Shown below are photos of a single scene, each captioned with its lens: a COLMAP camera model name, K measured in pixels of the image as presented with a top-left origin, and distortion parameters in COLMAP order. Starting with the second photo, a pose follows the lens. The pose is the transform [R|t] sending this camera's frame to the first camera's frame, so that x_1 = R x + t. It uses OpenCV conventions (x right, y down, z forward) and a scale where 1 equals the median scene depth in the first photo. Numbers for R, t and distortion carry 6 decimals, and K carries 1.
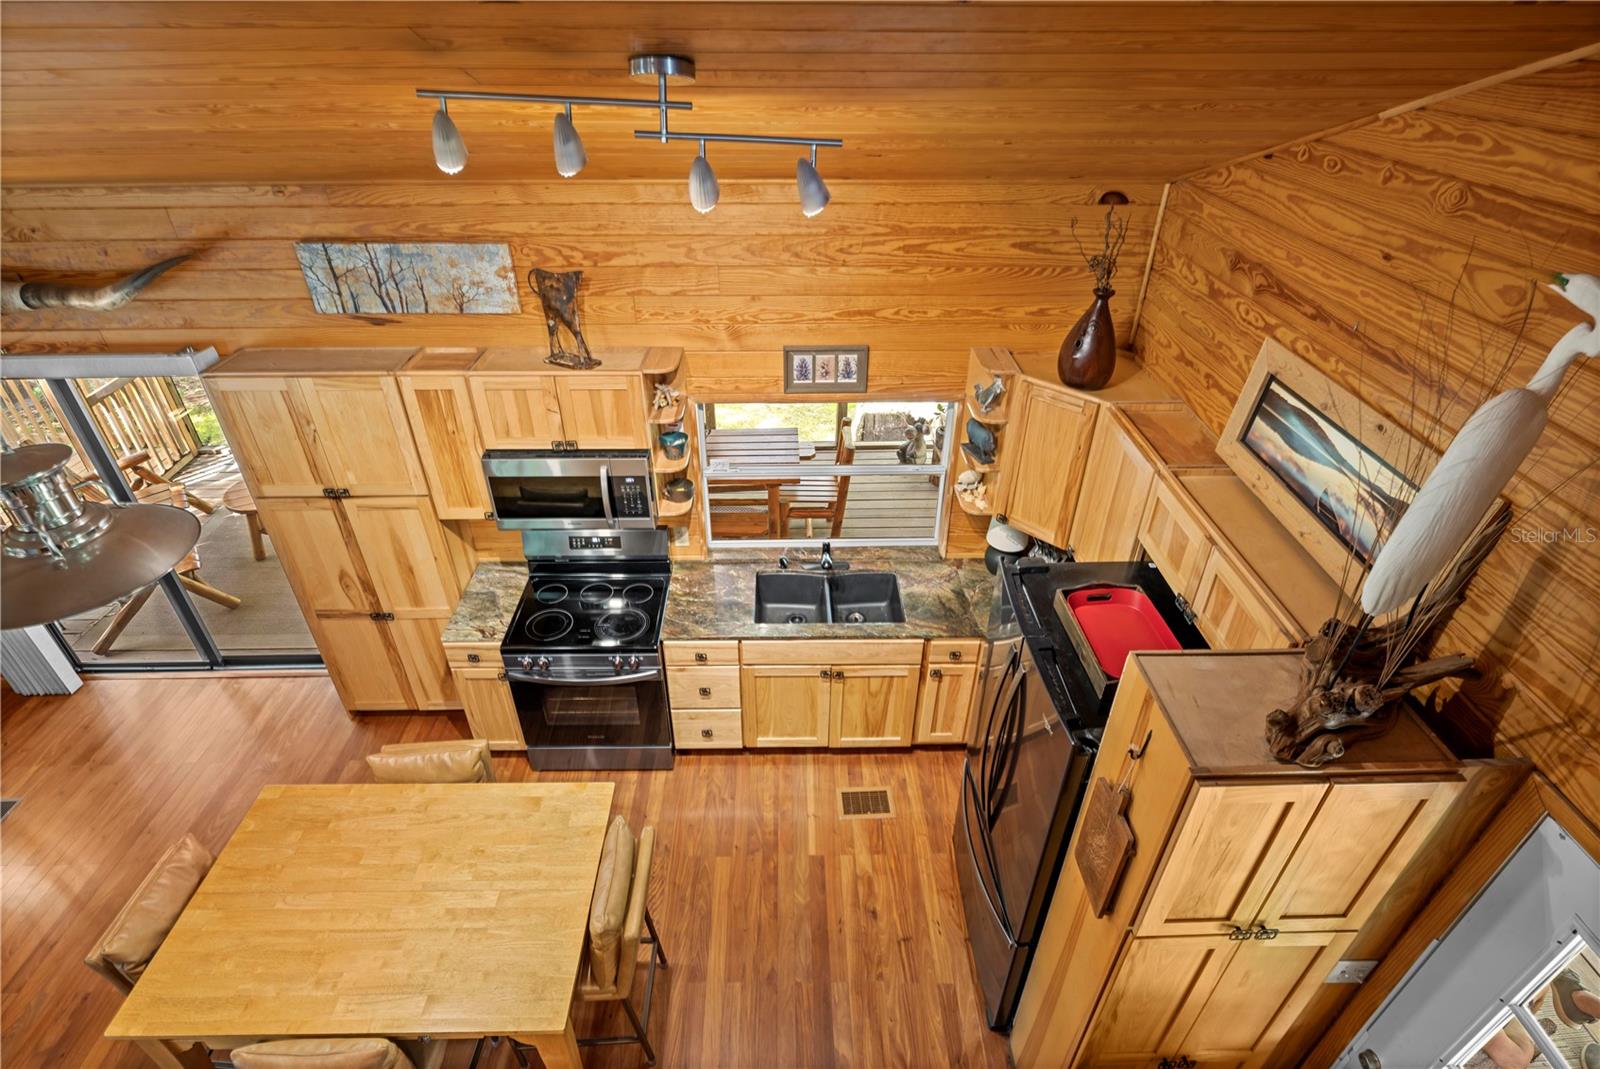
lens RADIAL K [[798.6, 0, 804.4], [0, 798.6, 533.5], [0, 0, 1]] dist [-0.003730, -0.000171]
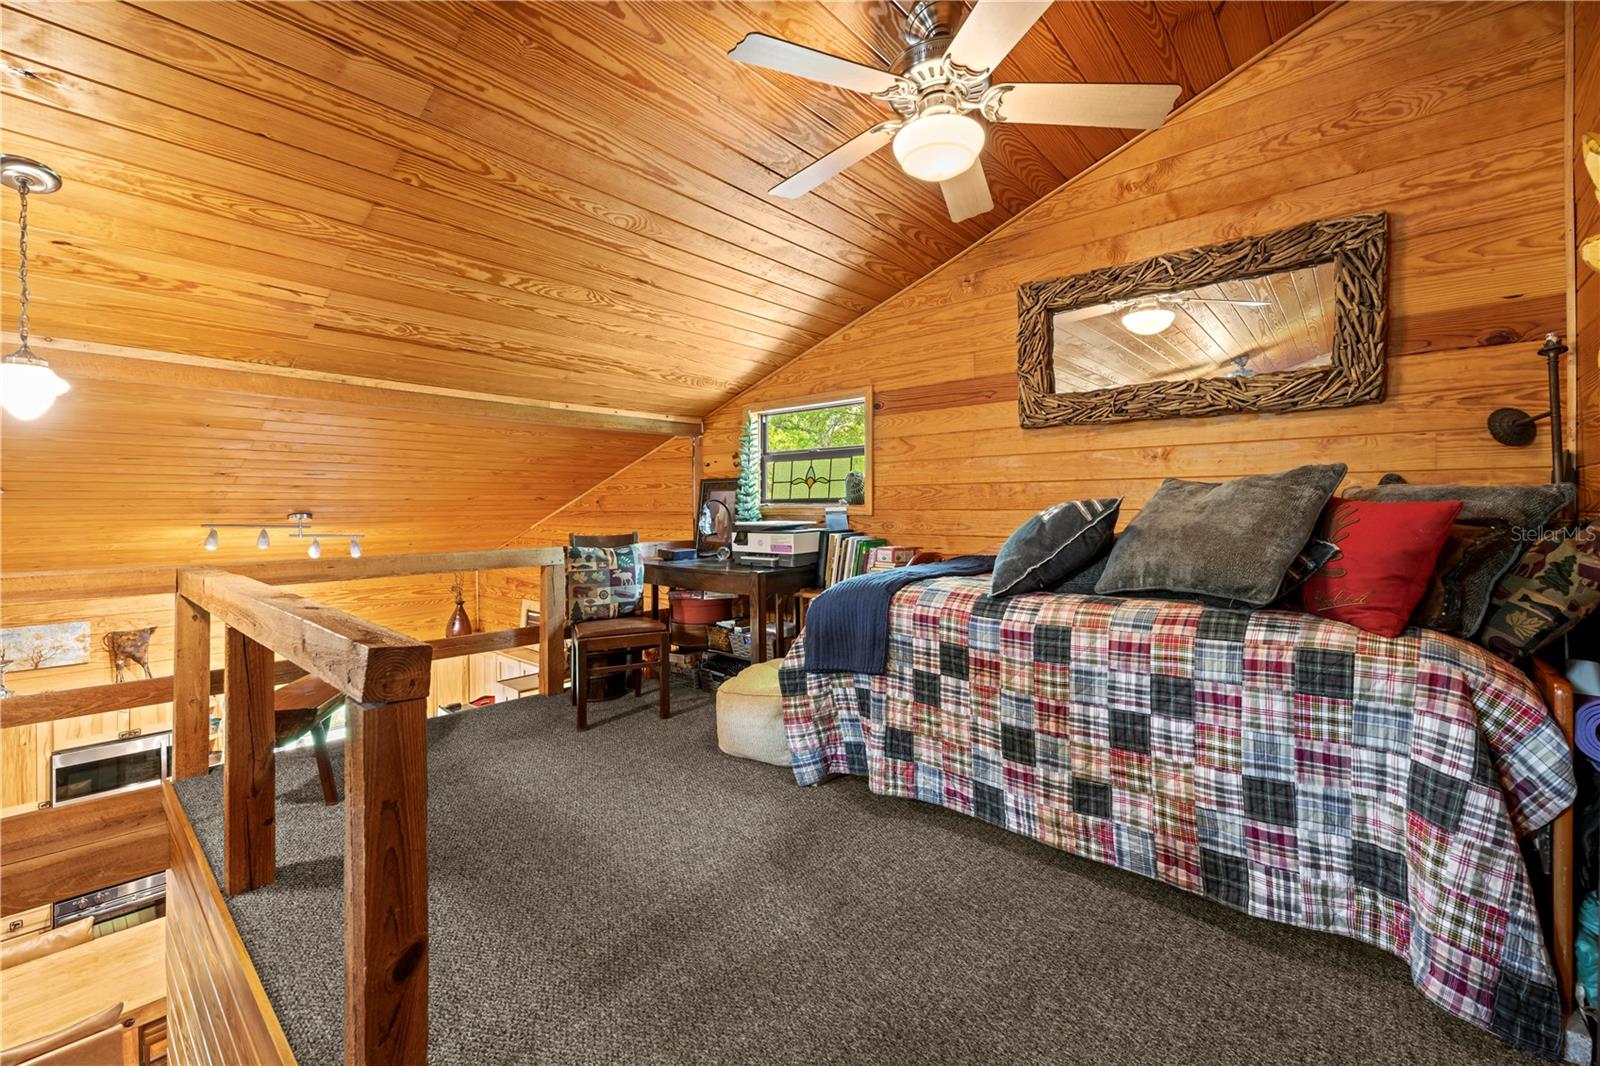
lens RADIAL K [[661.4, 0, 796.8], [0, 661.4, 518.6], [0, 0, 1]] dist [0.000340, -0.000245]
pose [[0.674871, -0.019310, 0.737683, -0.387083], [0.420489, 0.831552, -0.362918, 0.606978], [-0.606414, 0.555111, 0.569310, -0.853562]]
